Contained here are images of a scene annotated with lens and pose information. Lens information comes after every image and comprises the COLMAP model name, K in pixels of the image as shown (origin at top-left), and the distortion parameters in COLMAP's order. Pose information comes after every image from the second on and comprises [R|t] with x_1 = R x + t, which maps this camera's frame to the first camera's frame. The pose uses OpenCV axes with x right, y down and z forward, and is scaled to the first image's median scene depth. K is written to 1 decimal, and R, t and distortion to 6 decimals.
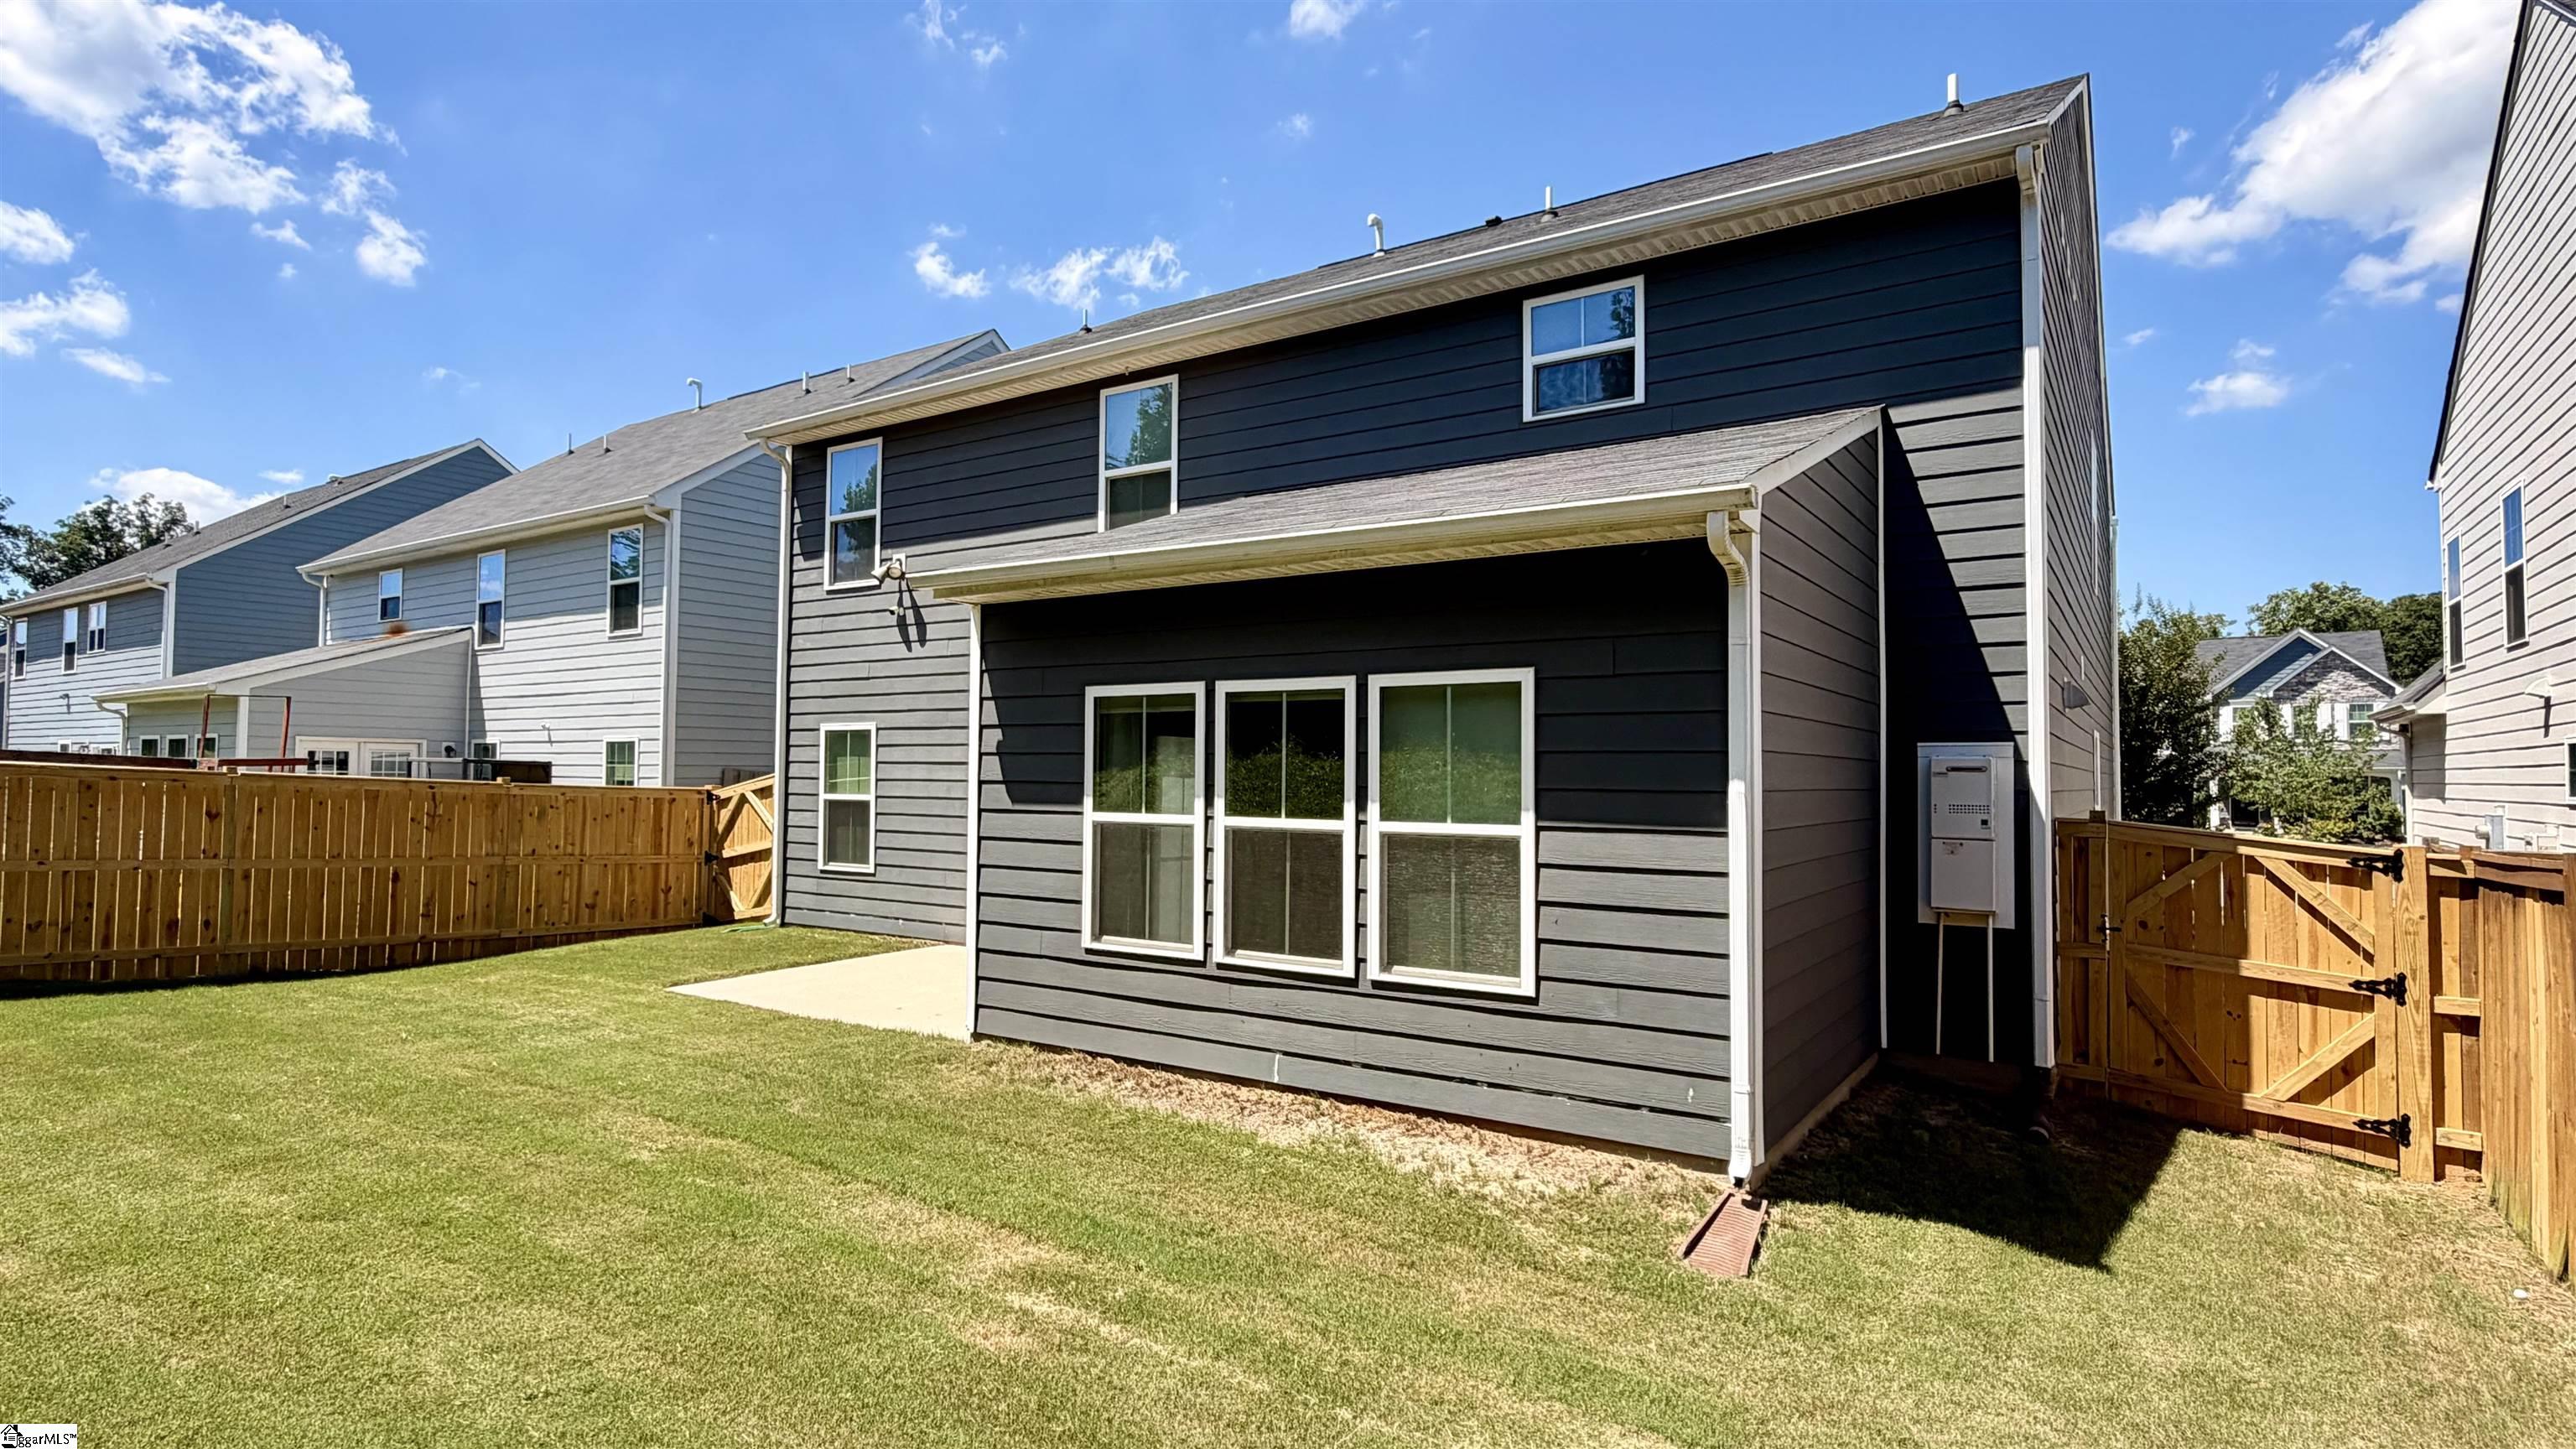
lens RADIAL K [[1295.9, 0, 1278.9], [0, 1295.9, 725.0], [0, 0, 1]] dist [0.003718, 0.000124]
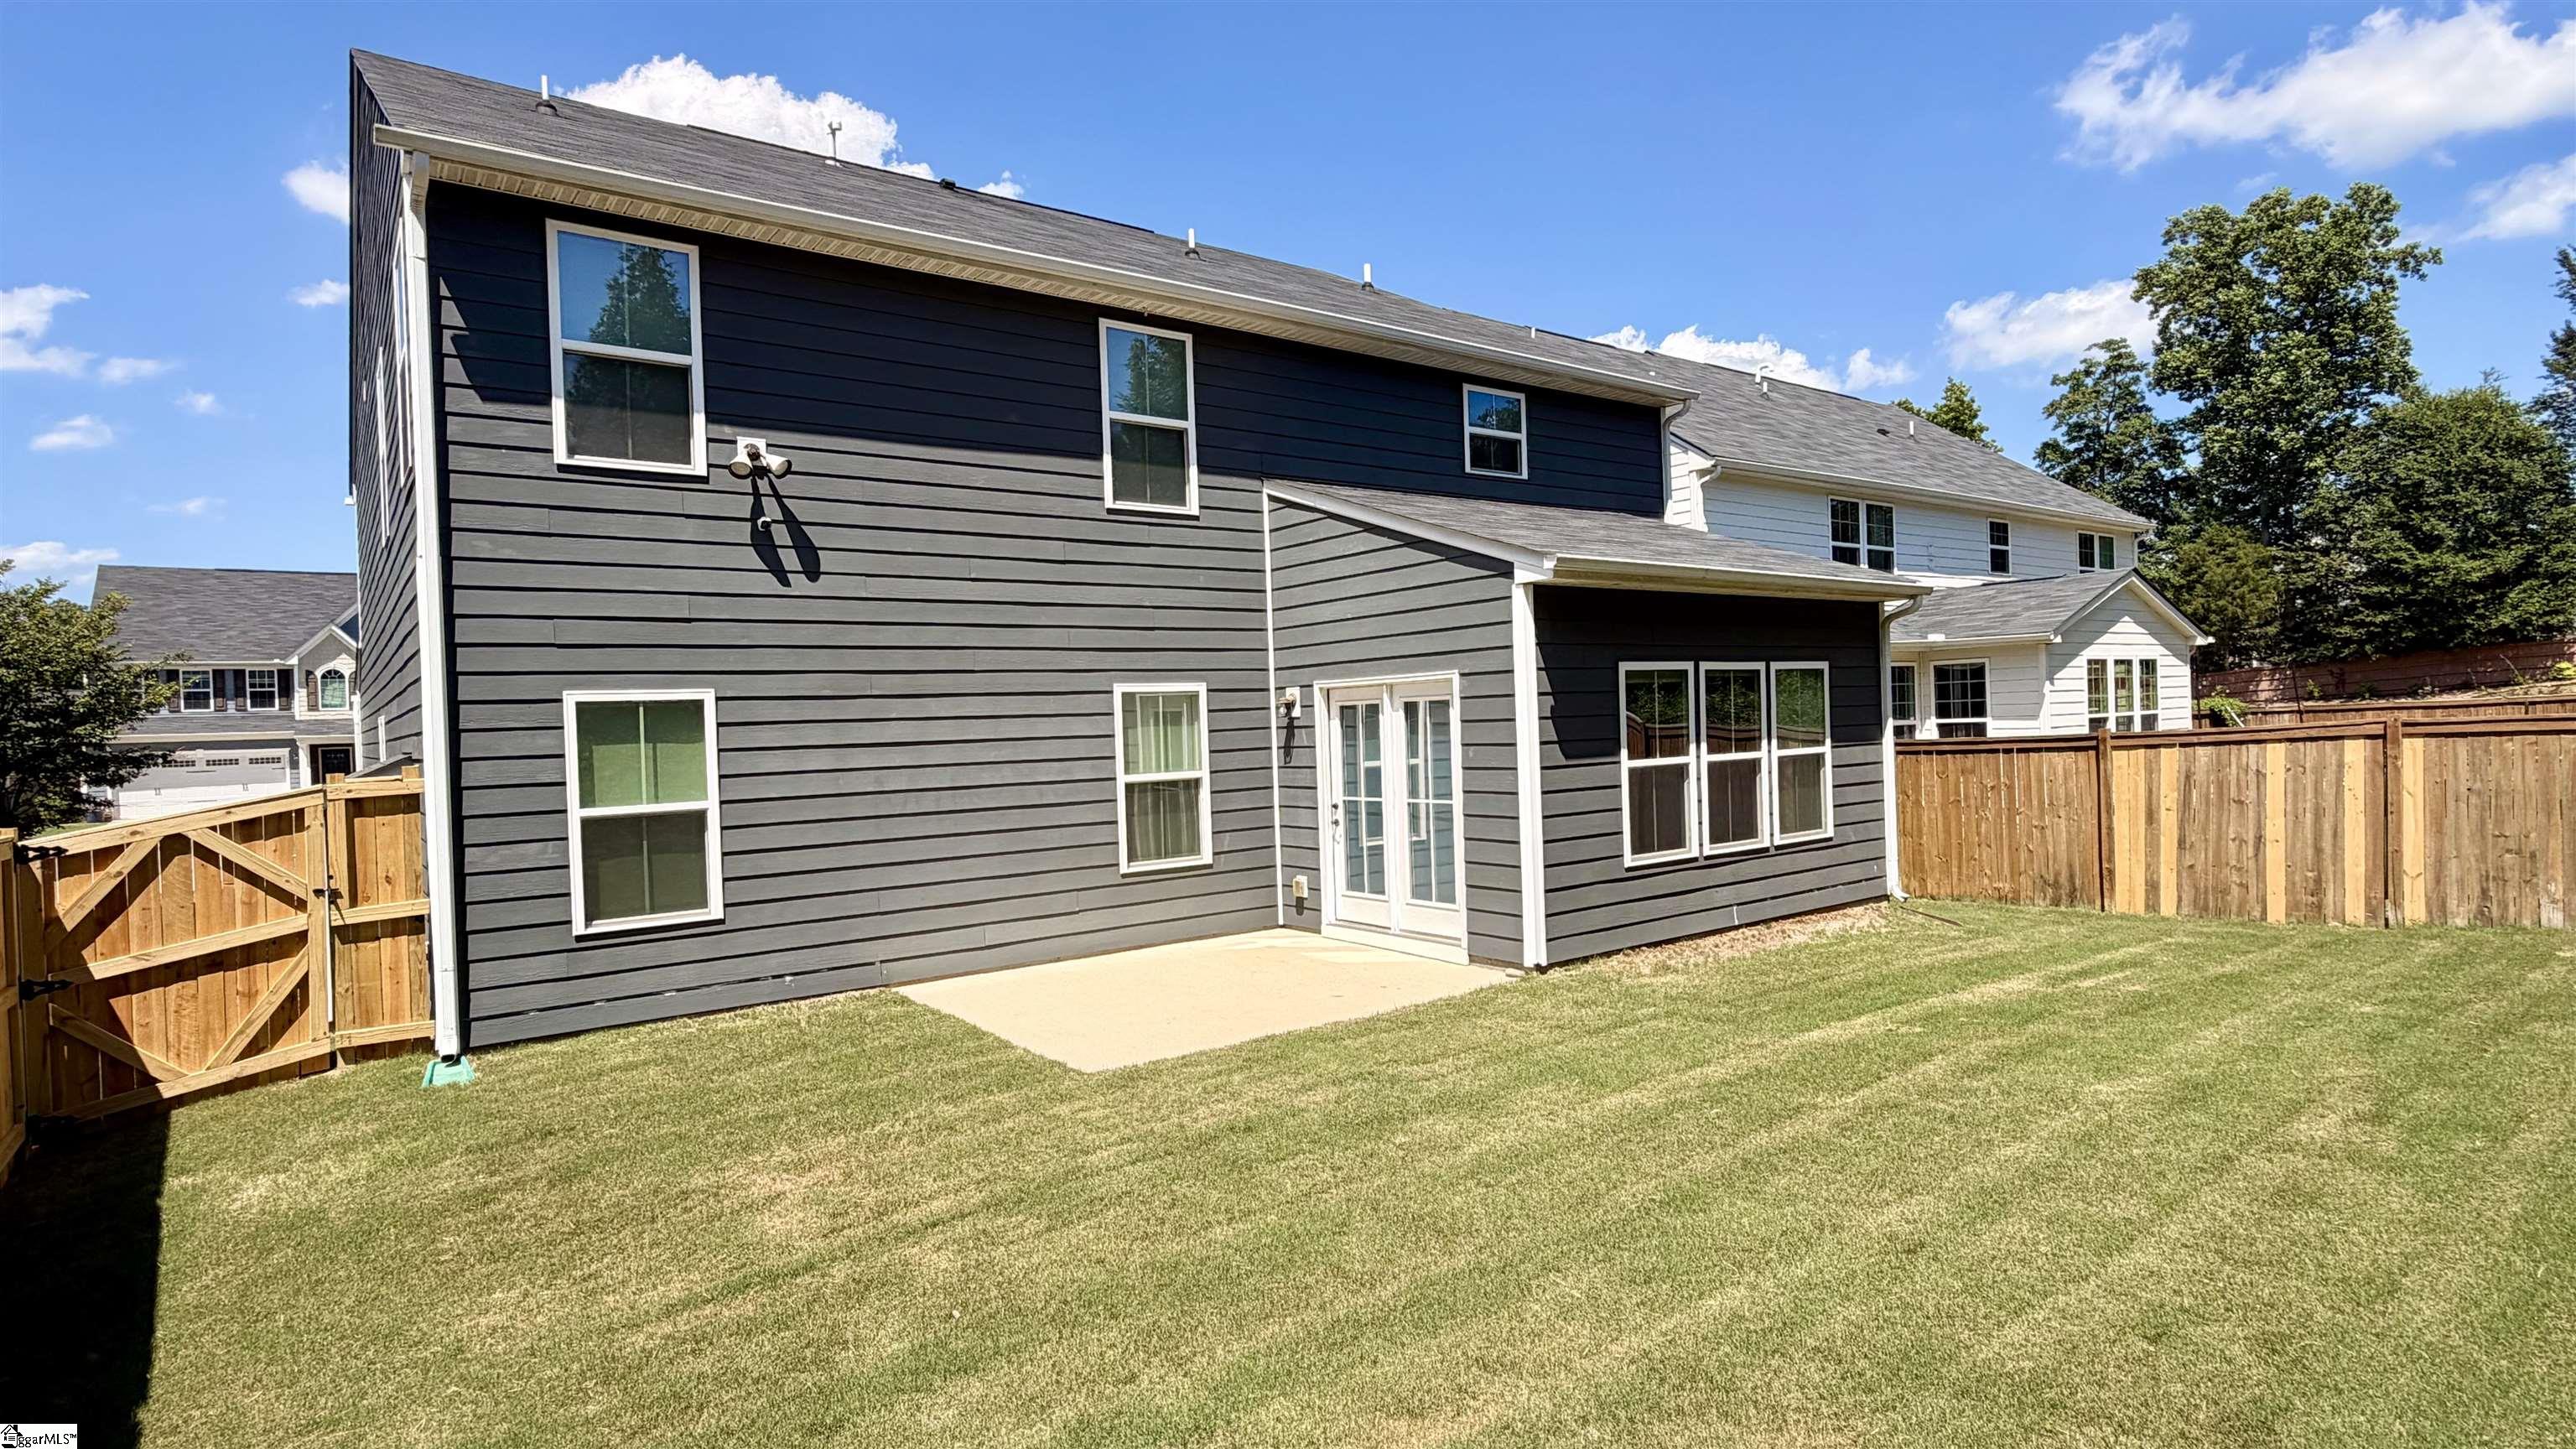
lens RADIAL K [[1295.9, 0, 1279.1], [0, 1295.9, 726.3], [0, 0, 1]] dist [0.003718, 0.000124]
pose [[0.330374, -0.024862, 0.943522, -1.247540], [0.000751, 0.999660, 0.026079, -0.000011], [-0.943850, -0.007907, 0.330281, 0.771474]]
